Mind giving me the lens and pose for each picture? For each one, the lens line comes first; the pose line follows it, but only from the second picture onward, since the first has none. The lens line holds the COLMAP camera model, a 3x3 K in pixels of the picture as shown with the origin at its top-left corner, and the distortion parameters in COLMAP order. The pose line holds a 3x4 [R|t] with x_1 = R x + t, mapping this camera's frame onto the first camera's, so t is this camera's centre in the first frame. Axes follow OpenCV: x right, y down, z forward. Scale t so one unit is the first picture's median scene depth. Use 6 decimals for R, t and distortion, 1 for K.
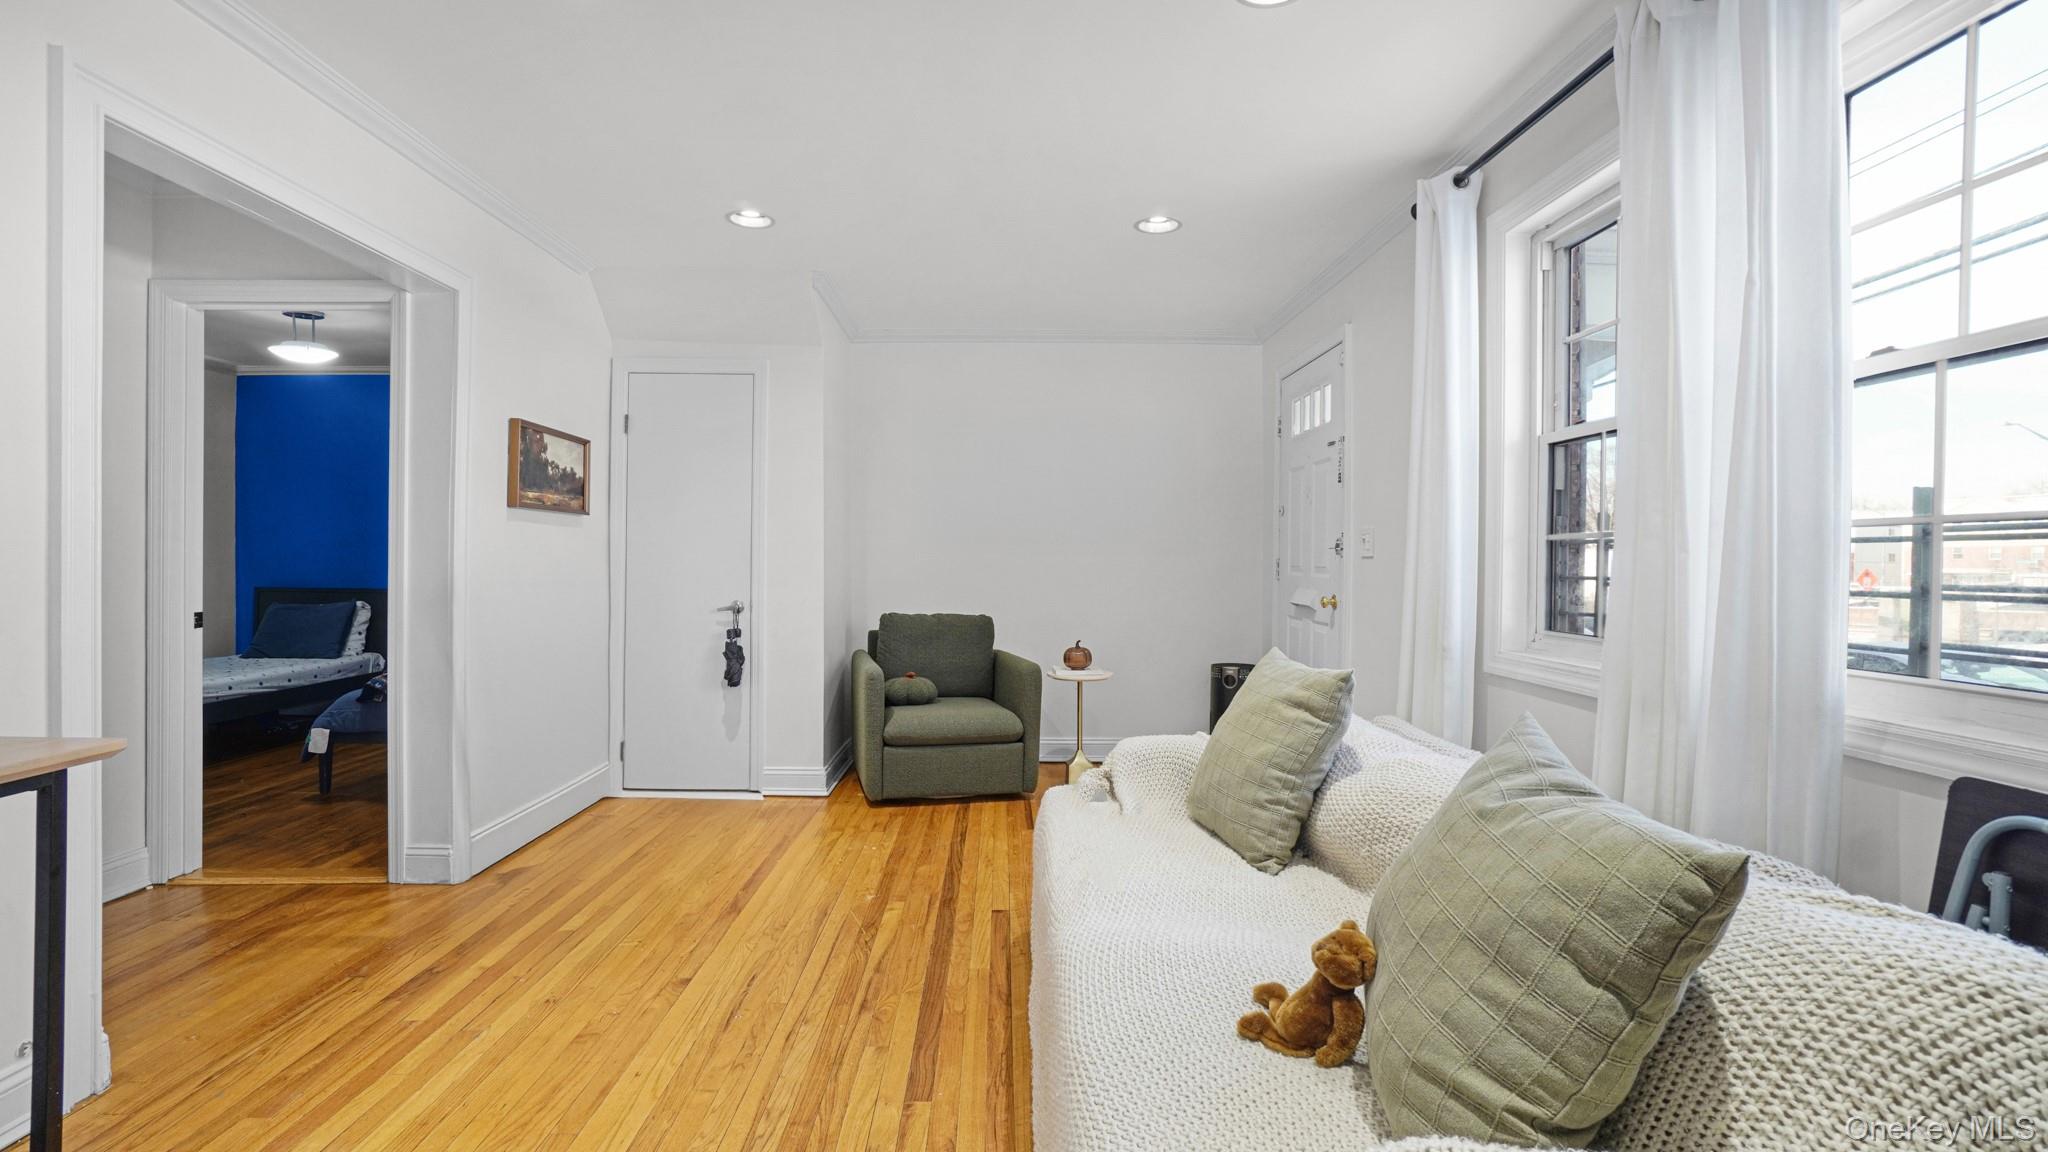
lens RADIAL K [[928.4, 0, 1020.9], [0, 928.4, 571.3], [0, 0, 1]] dist [-0.042194, 0.017139]
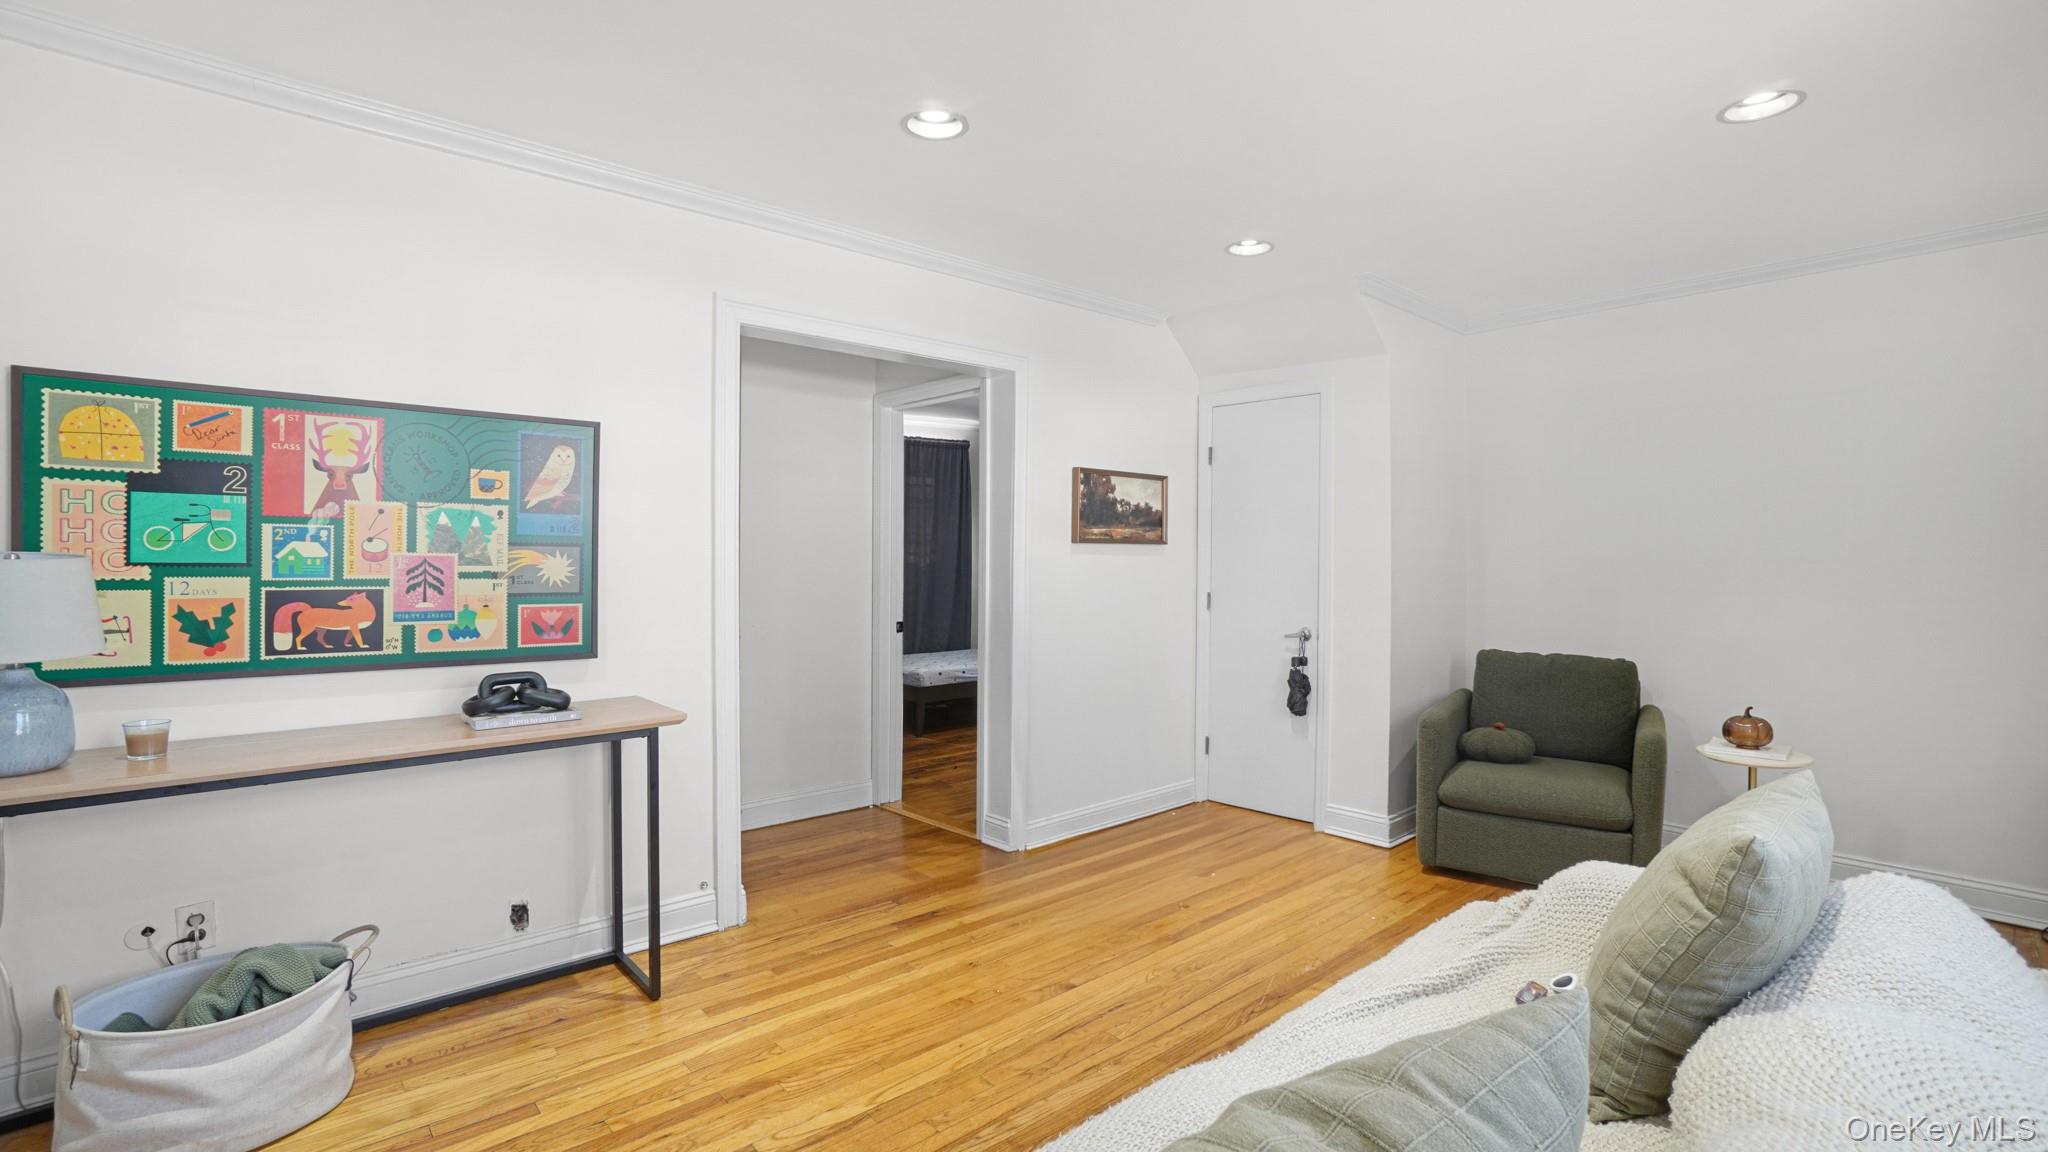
lens RADIAL K [[940.3, 0, 995.6], [0, 940.3, 564.0], [0, 0, 1]] dist [-0.084569, 0.045909]
pose [[0.640314, 0.001572, -0.768112, 0.301055], [-0.006157, 0.999976, -0.003085, -0.038909], [0.768089, 0.006704, 0.640308, 0.154657]]
